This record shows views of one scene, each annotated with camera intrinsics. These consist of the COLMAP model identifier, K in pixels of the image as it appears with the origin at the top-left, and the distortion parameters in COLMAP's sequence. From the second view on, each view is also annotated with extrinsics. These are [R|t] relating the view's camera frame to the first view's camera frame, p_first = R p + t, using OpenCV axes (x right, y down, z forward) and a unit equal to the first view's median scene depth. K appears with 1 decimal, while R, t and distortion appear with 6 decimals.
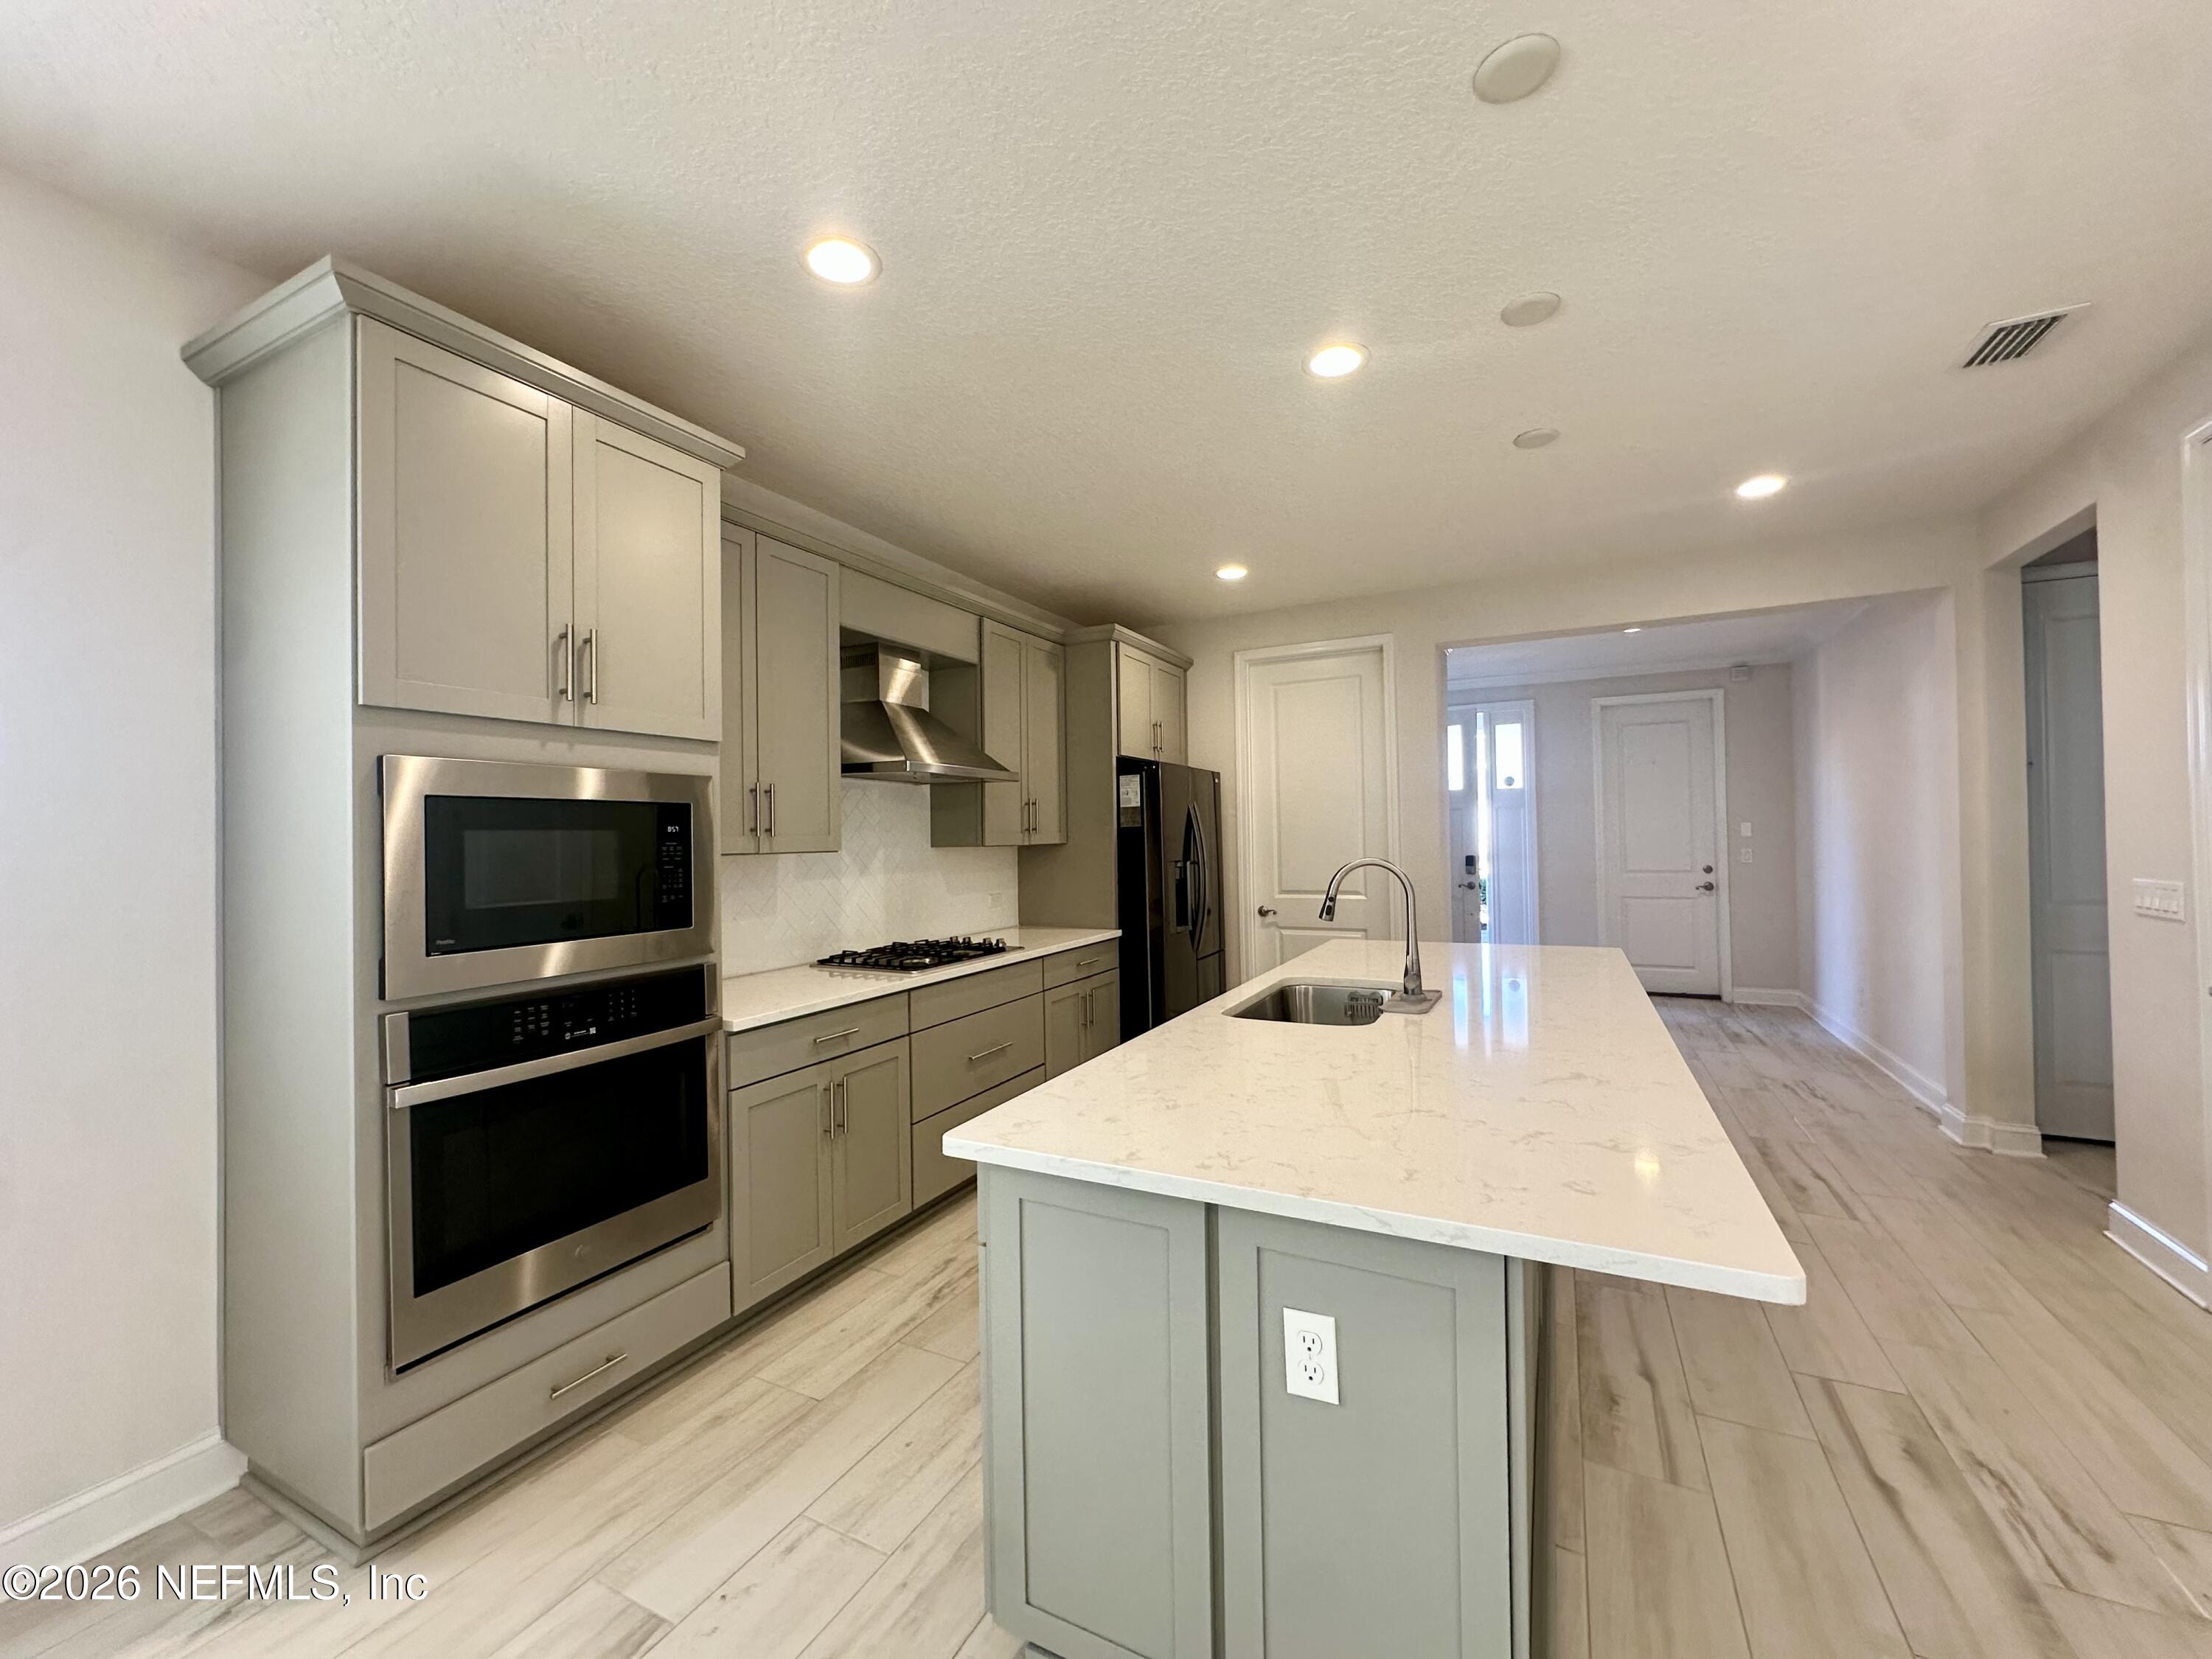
lens RADIAL K [[885.1, 0, 1104.8], [0, 885.1, 826.9], [0, 0, 1]] dist [0.004521, 0.000519]
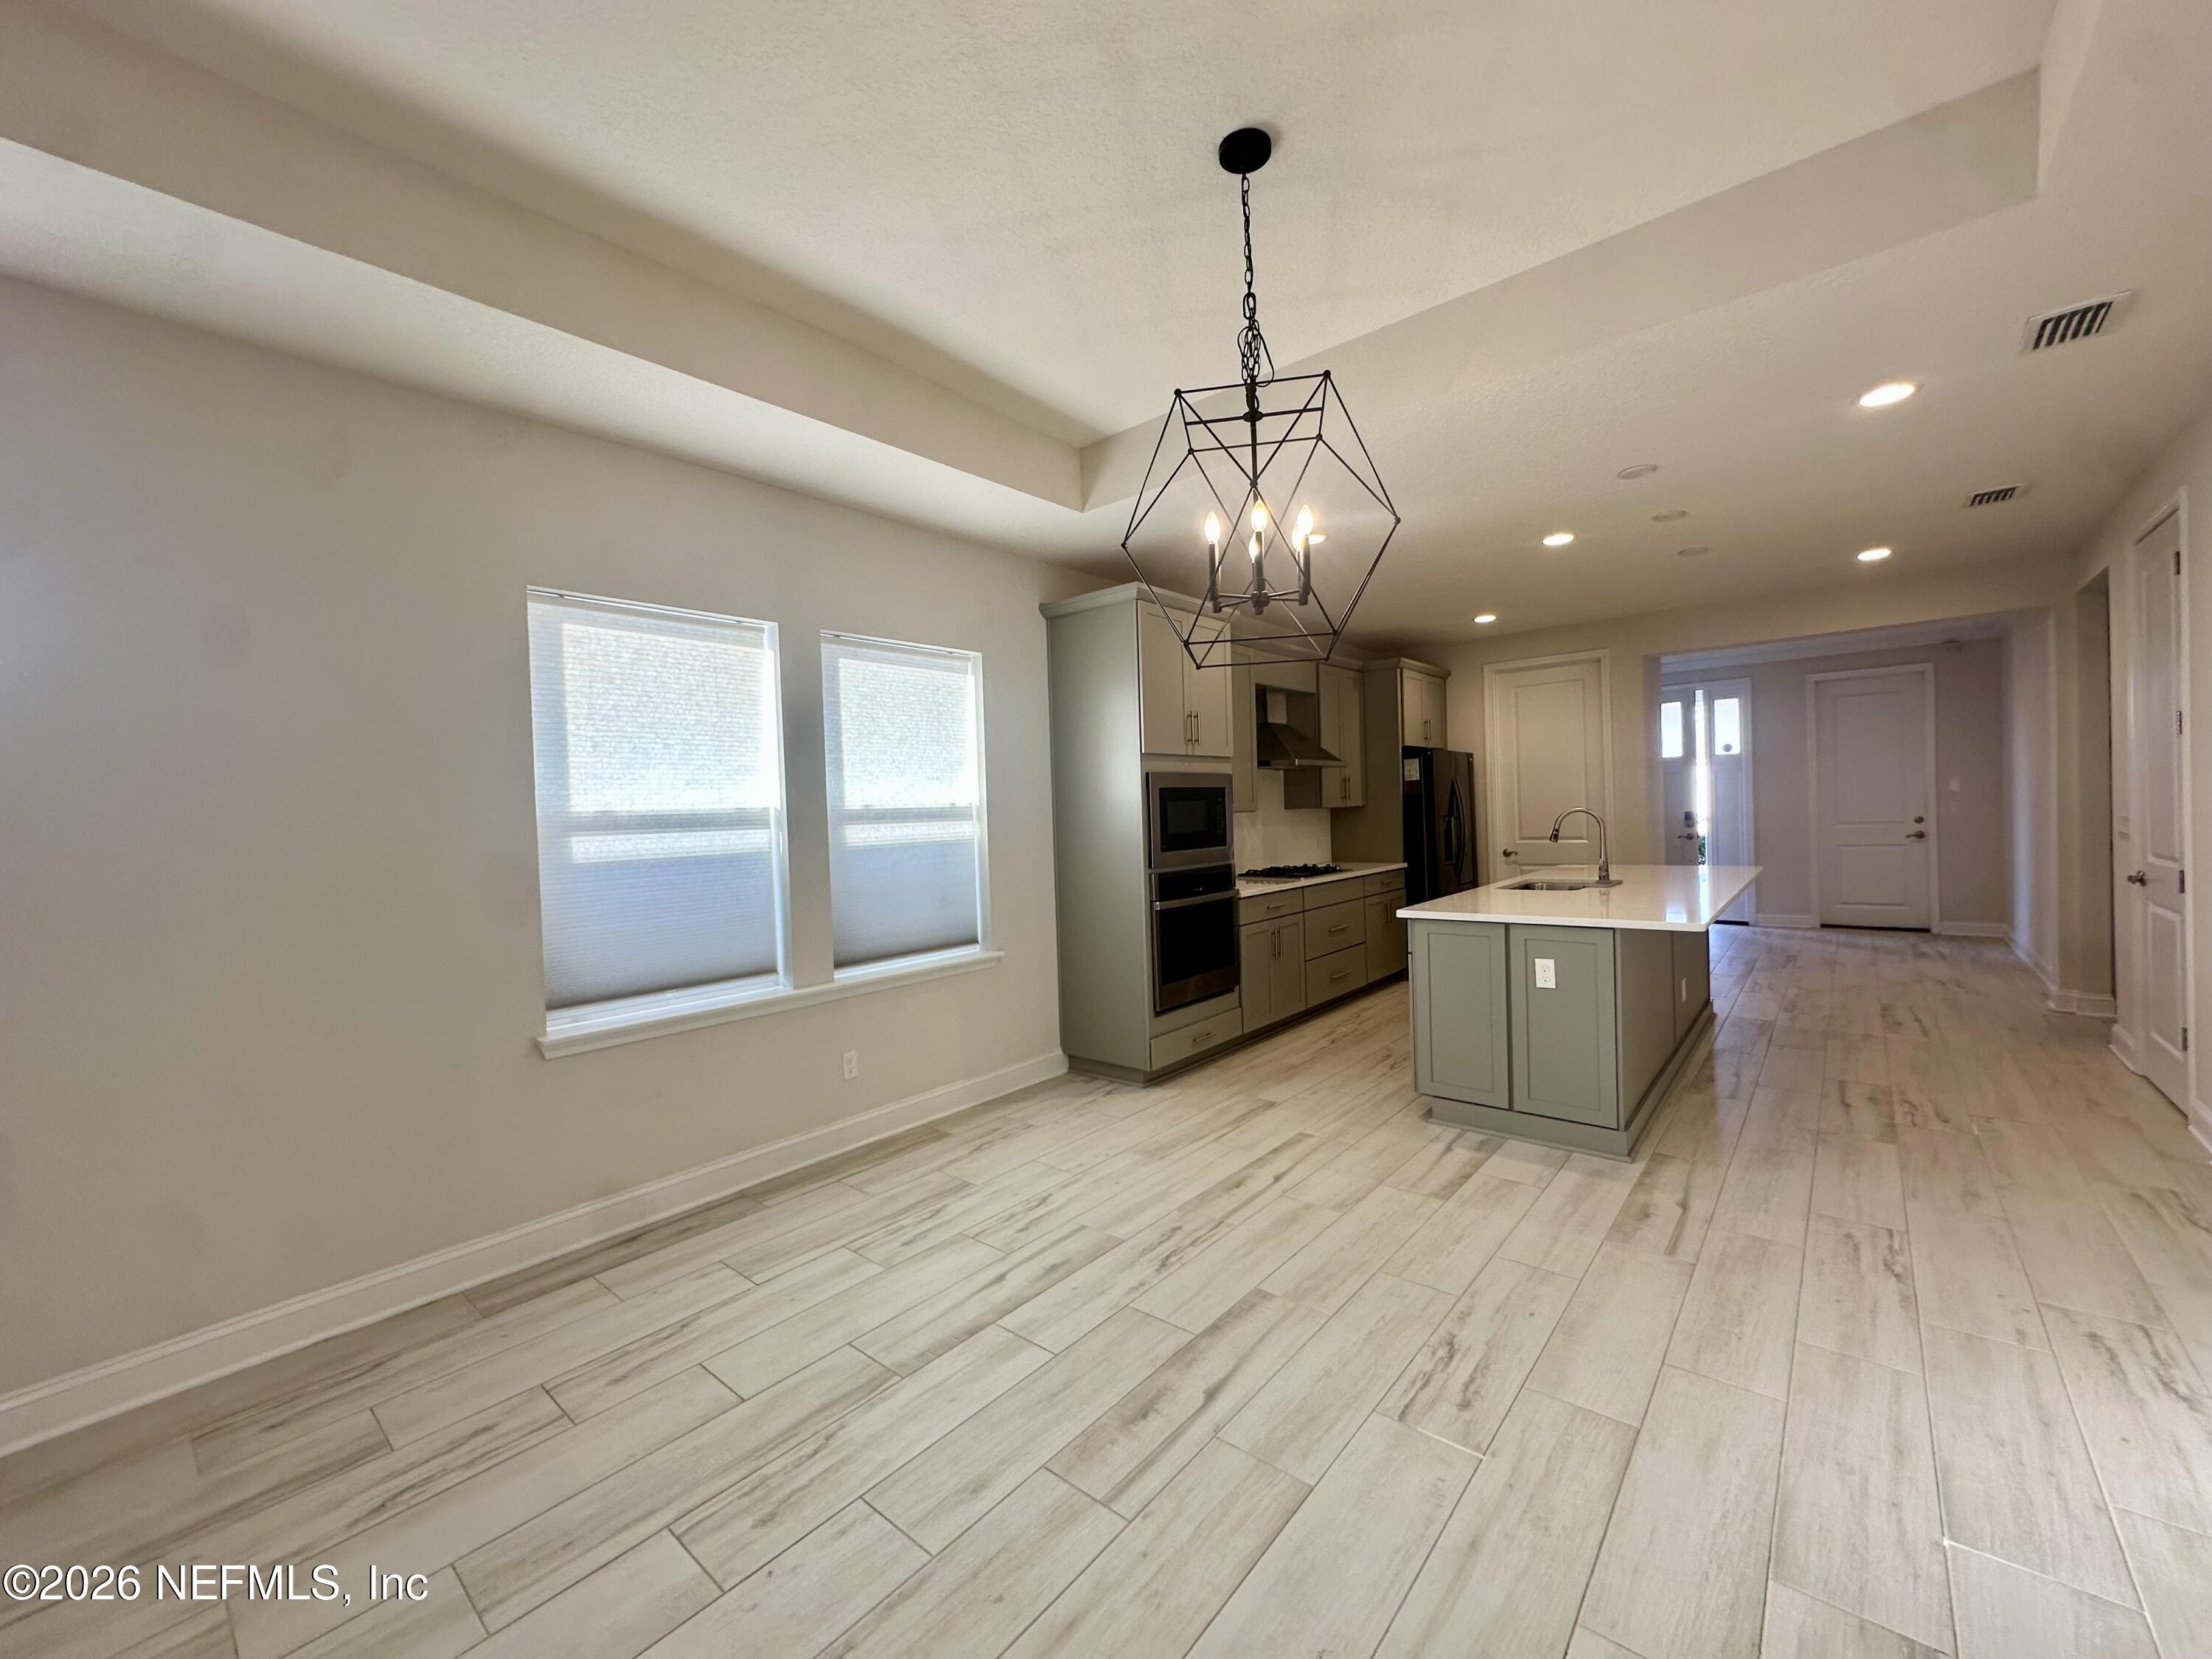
lens RADIAL K [[885.1, 0, 1110.6], [0, 885.1, 828.8], [0, 0, 1]] dist [0.004521, 0.000519]
pose [[0.974489, -0.012362, -0.224096, -0.135348], [0.020594, 0.999195, 0.034433, -0.003021], [0.223490, -0.038170, 0.973959, -0.577000]]
